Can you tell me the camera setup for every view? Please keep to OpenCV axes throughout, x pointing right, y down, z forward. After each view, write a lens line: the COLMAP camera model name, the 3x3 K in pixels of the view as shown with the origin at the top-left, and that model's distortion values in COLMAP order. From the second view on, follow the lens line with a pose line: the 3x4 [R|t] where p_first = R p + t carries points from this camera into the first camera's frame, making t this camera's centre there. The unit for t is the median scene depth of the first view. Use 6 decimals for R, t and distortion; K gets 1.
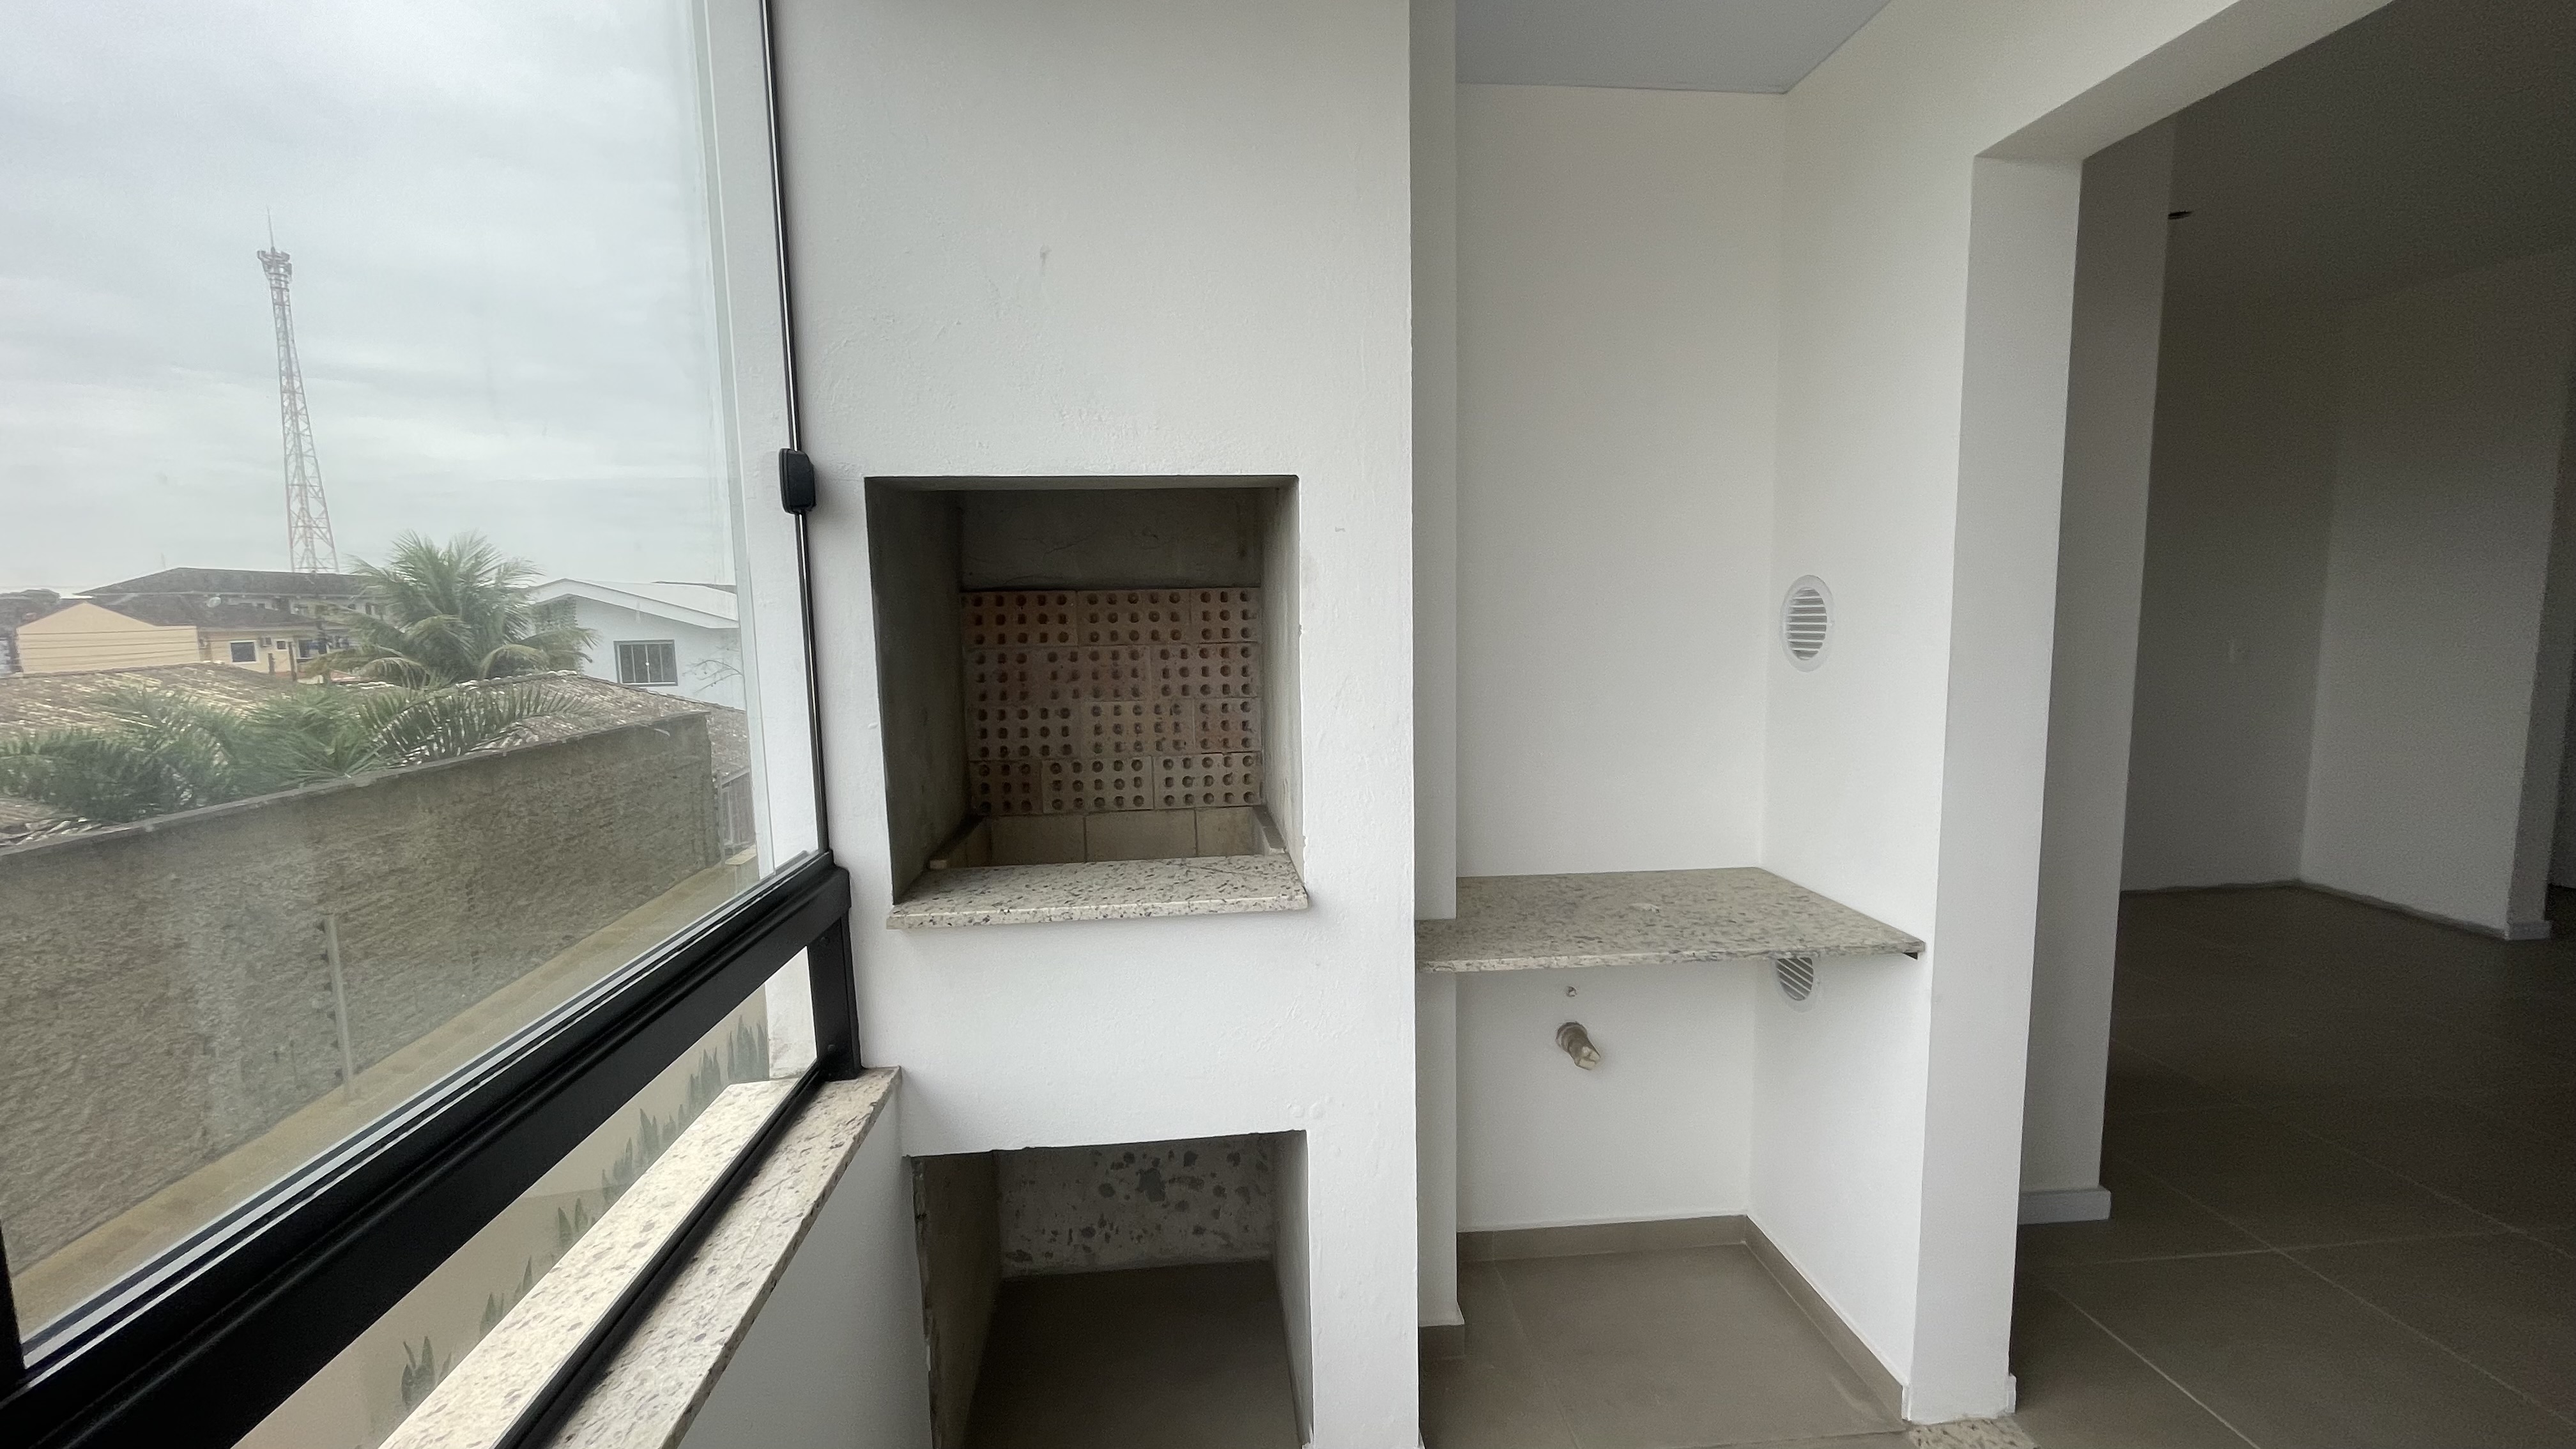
lens RADIAL K [[1040.8, 0, 1288.0], [0, 1040.8, 724.5], [0, 0, 1]] dist [-0.002124, -0.000212]
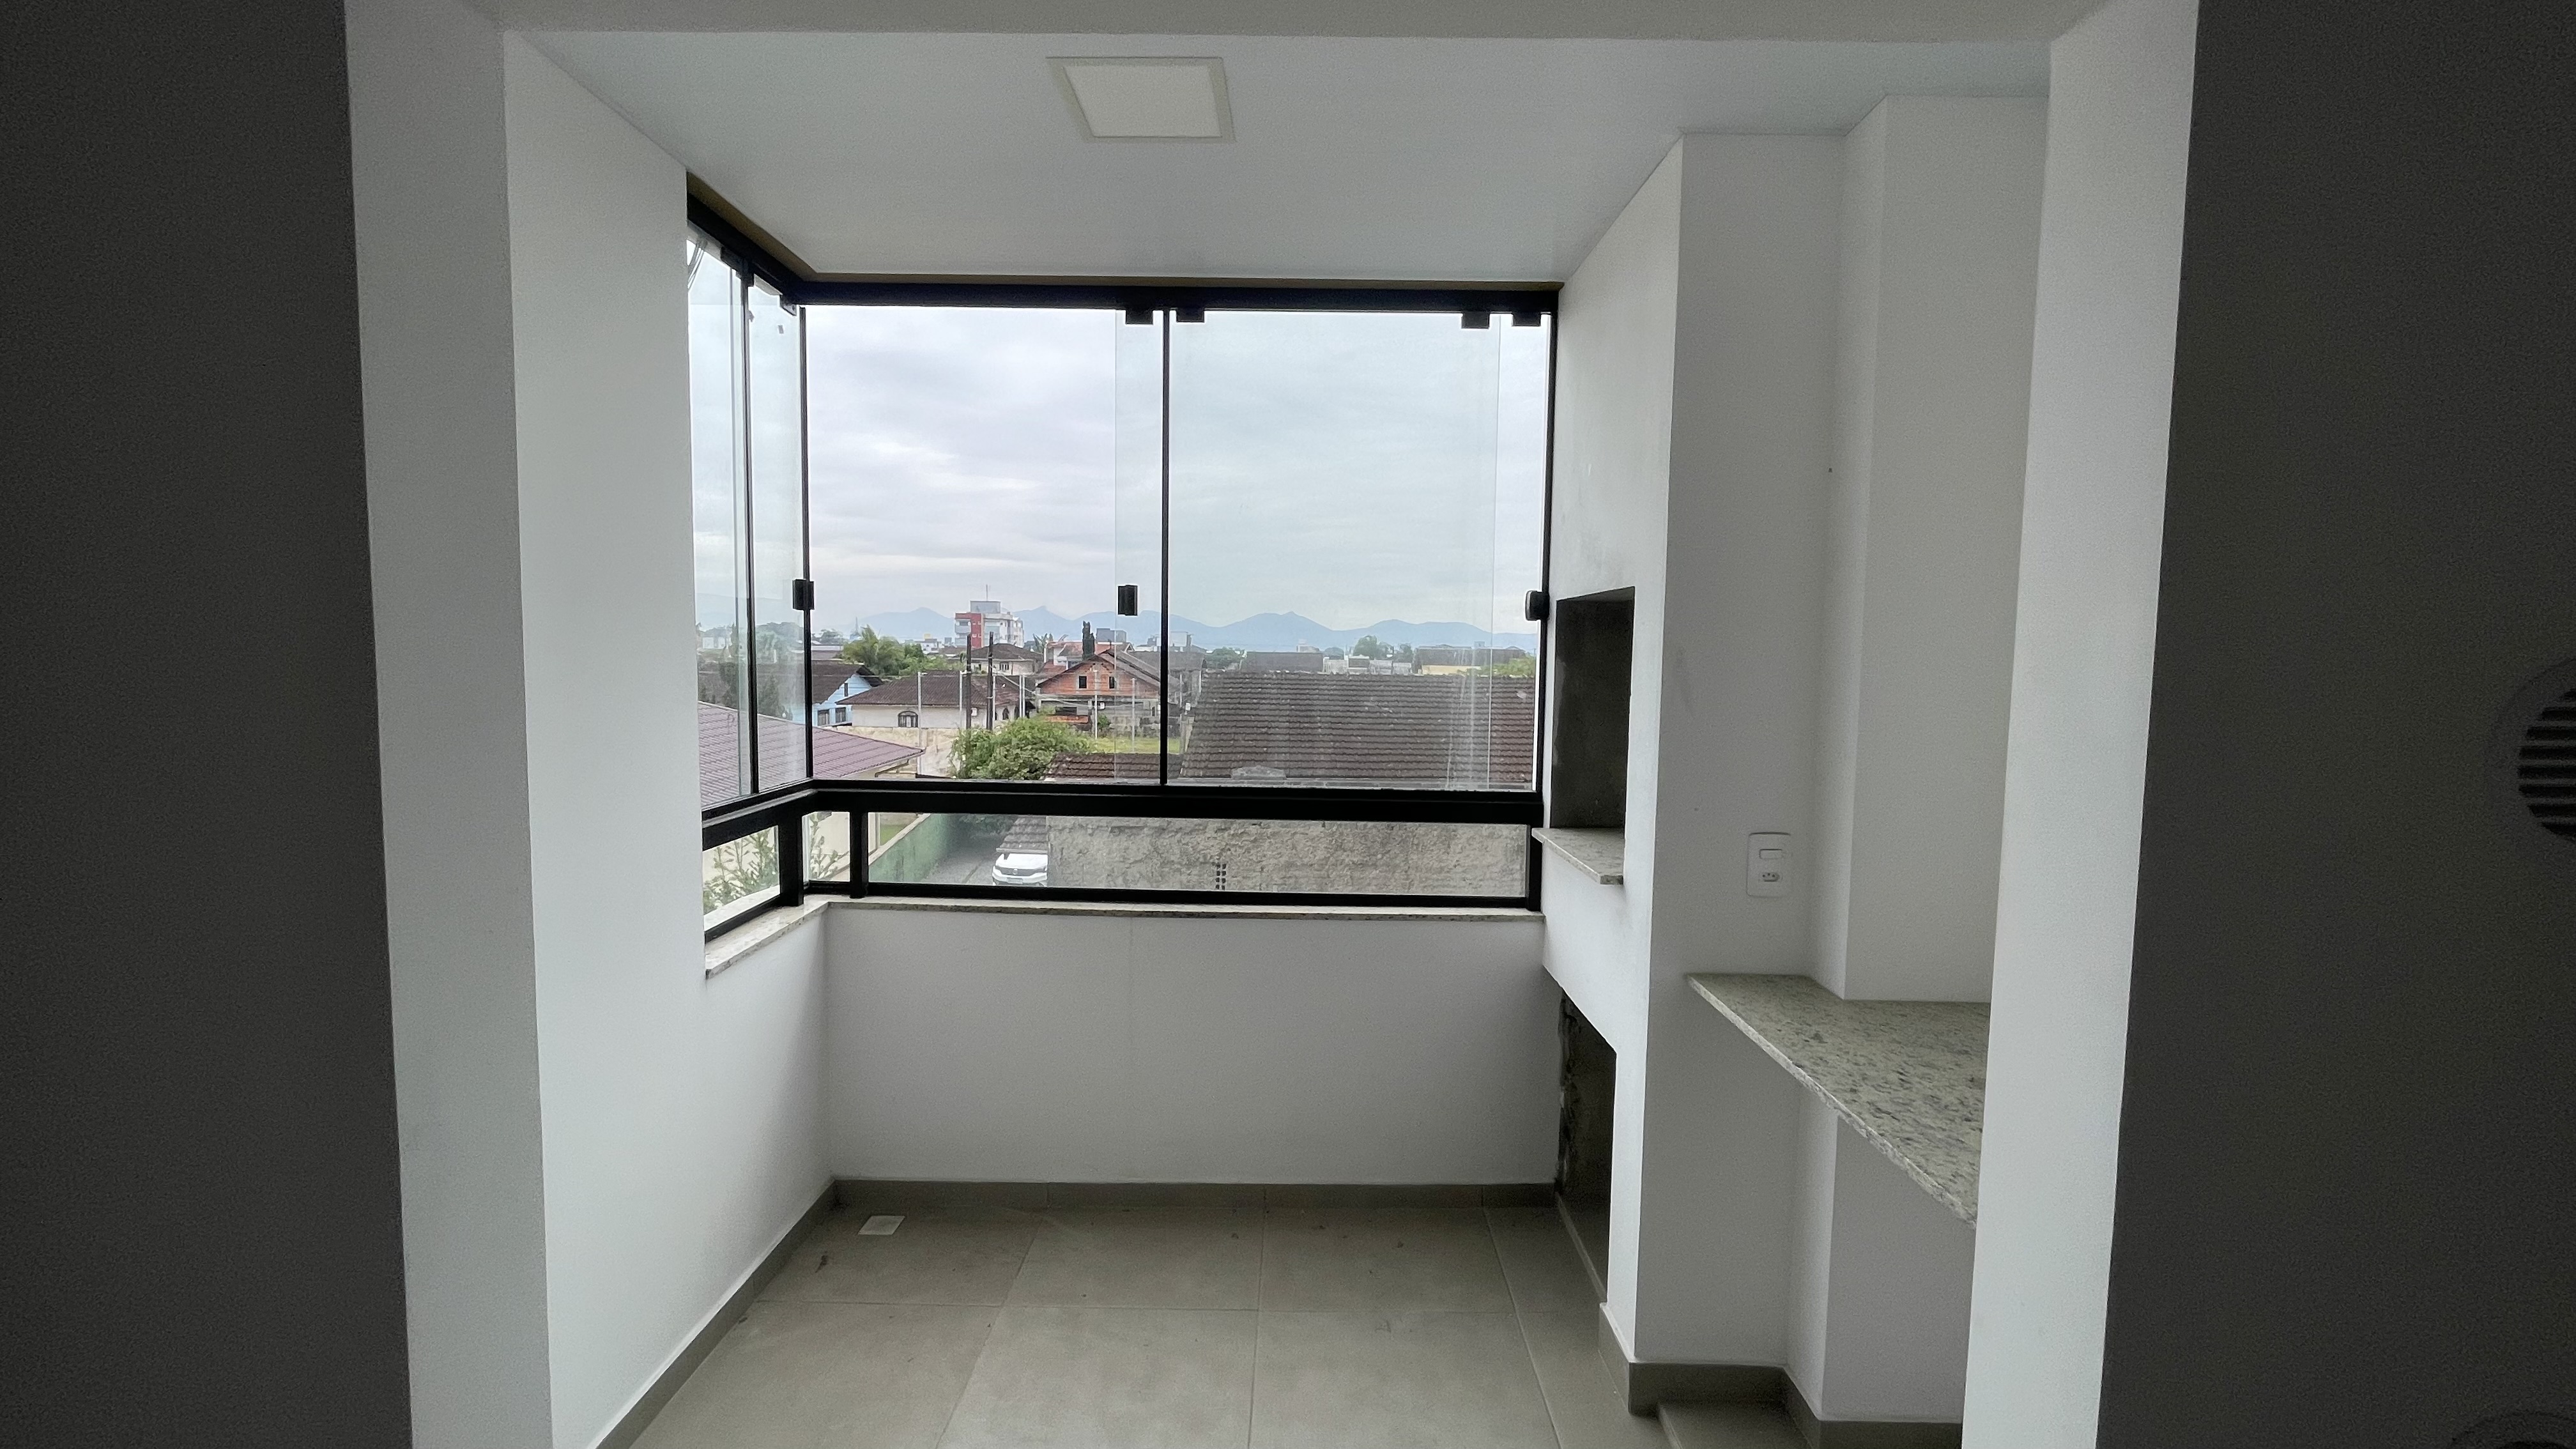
lens RADIAL K [[1040.8, 0, 1288.0], [0, 1040.8, 724.5], [0, 0, 1]] dist [-0.002124, -0.000212]
pose [[-0.108803, 0.082261, -0.990654, 0.679469], [-0.124281, 0.987625, 0.095659, -0.058412], [0.986264, 0.133528, -0.097233, 0.312092]]
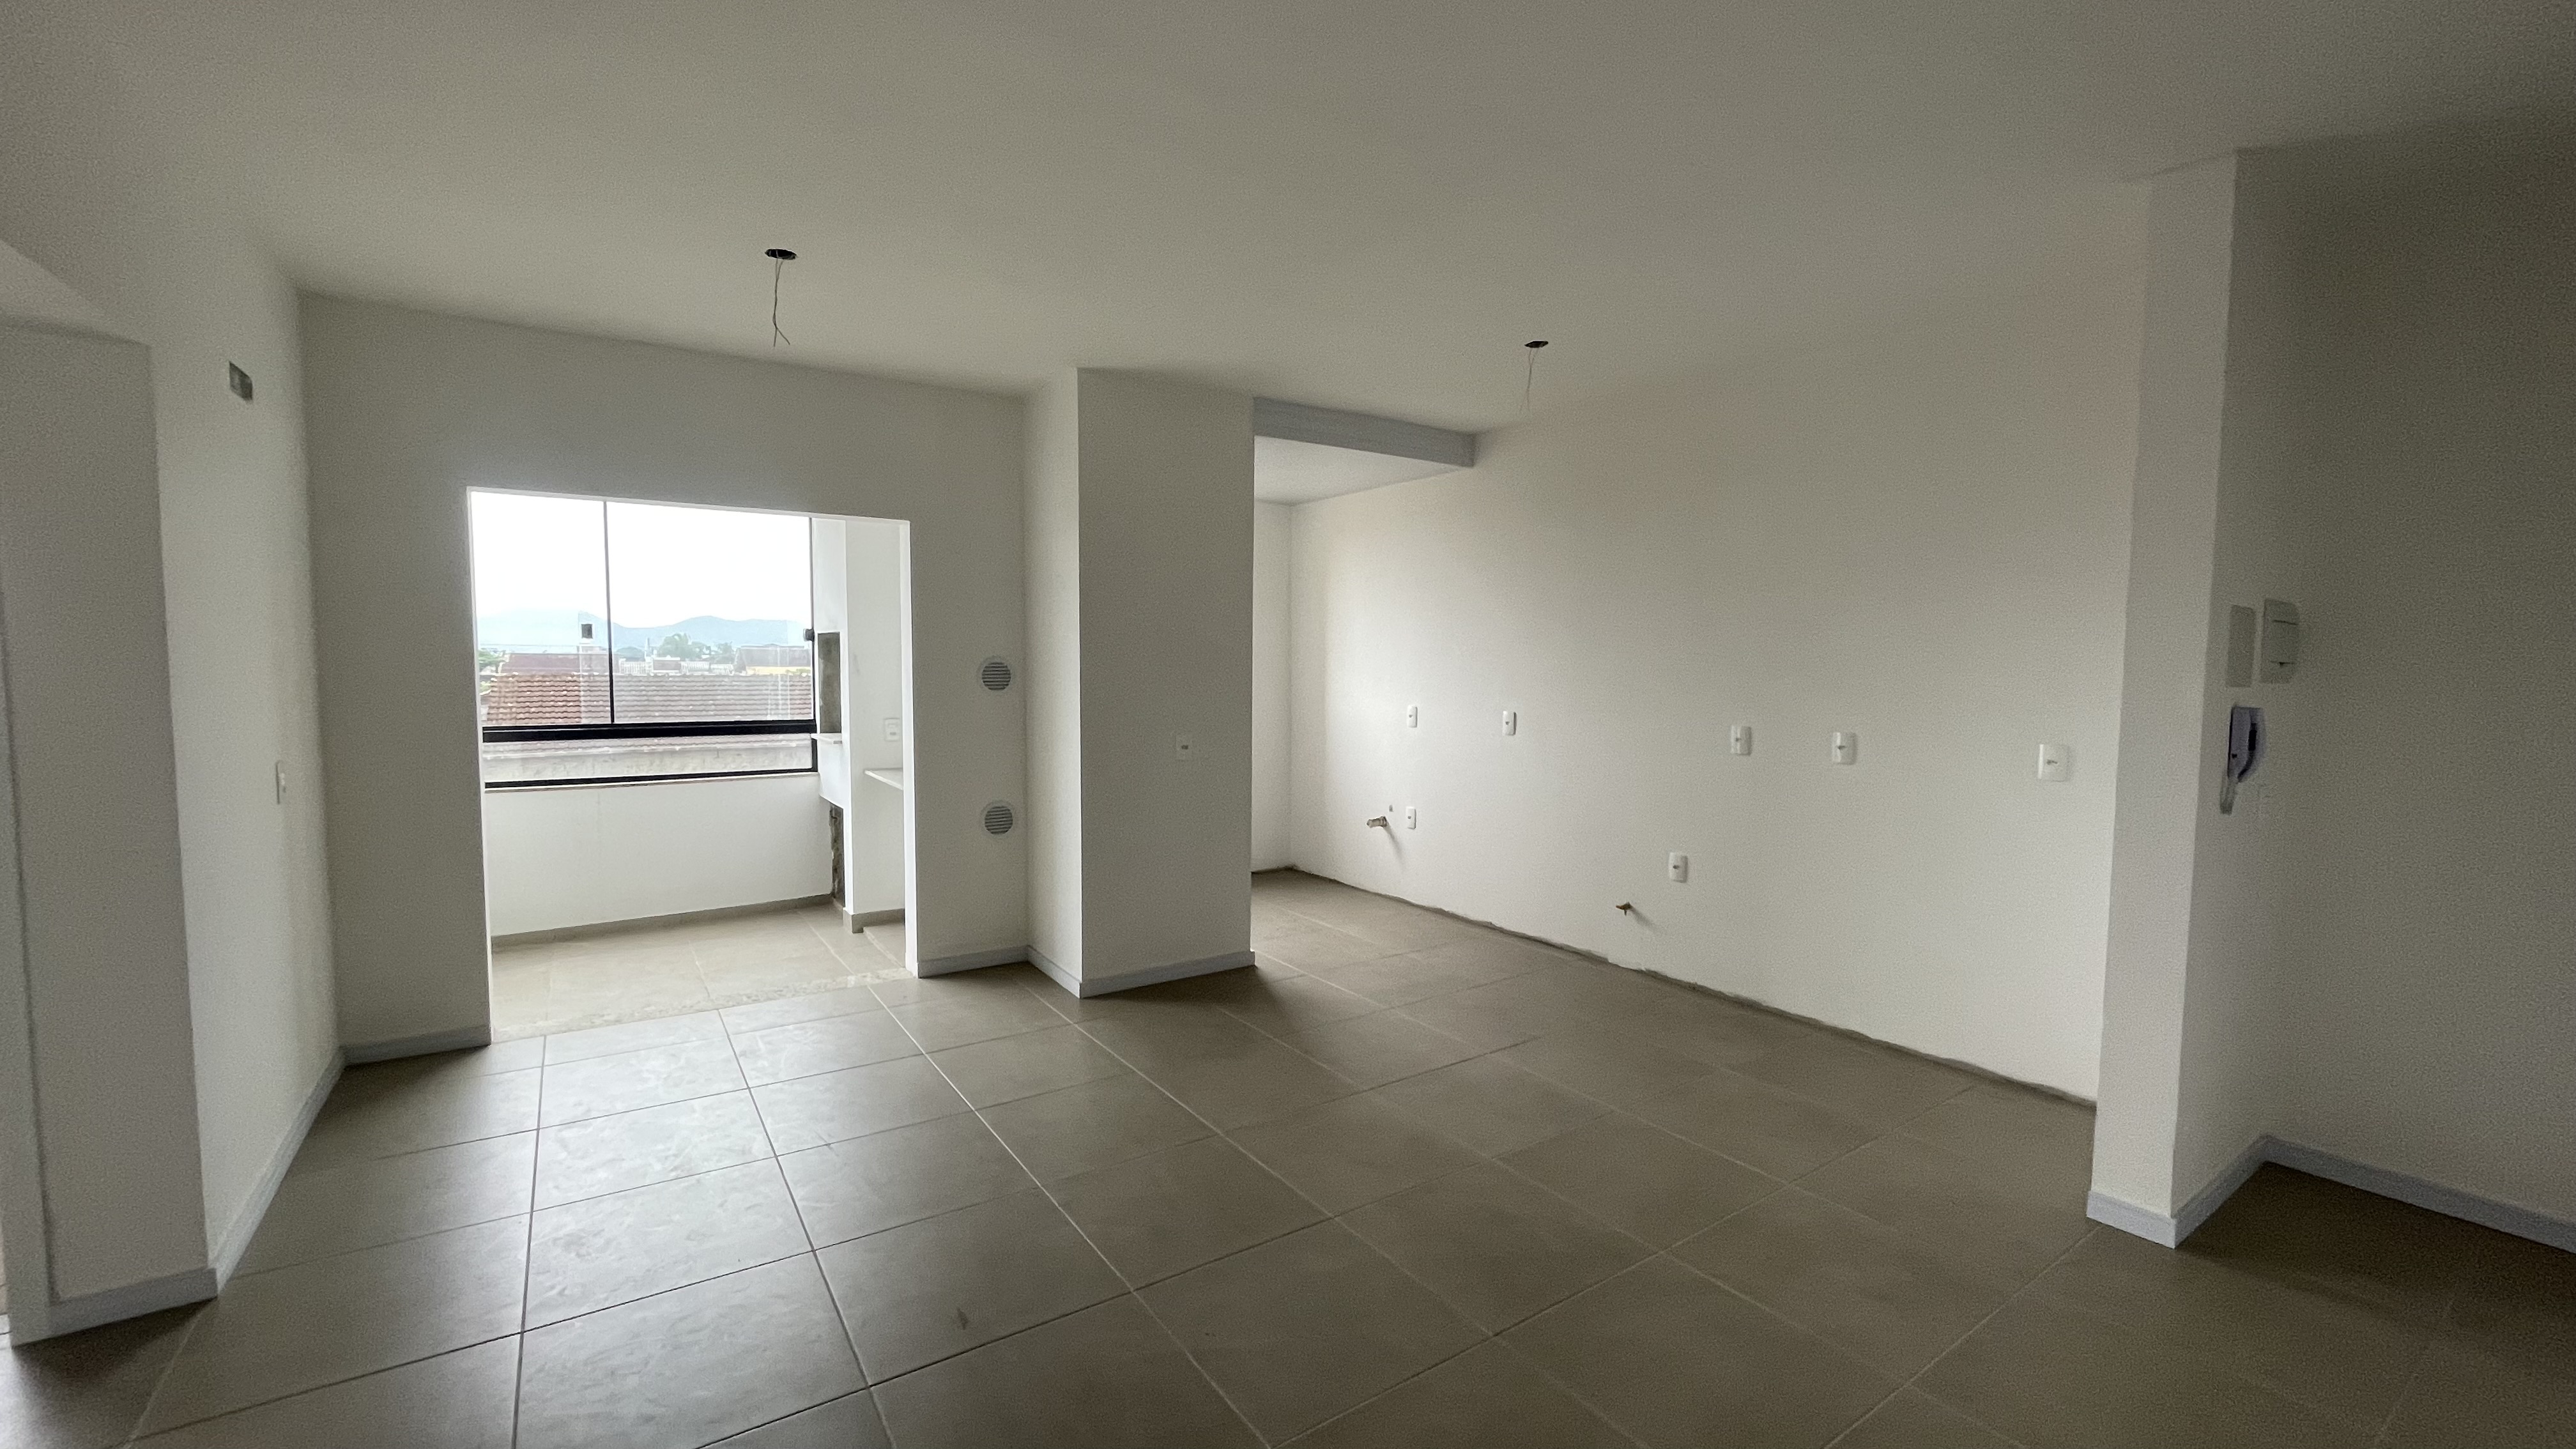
lens RADIAL K [[1040.8, 0, 1288.0], [0, 1040.8, 724.5], [0, 0, 1]] dist [-0.002124, -0.000212]
pose [[0.477766, 0.074404, -0.875330, 1.951340], [-0.113421, 0.993292, 0.022524, -0.077914], [0.871134, 0.088520, 0.483000, 0.273370]]
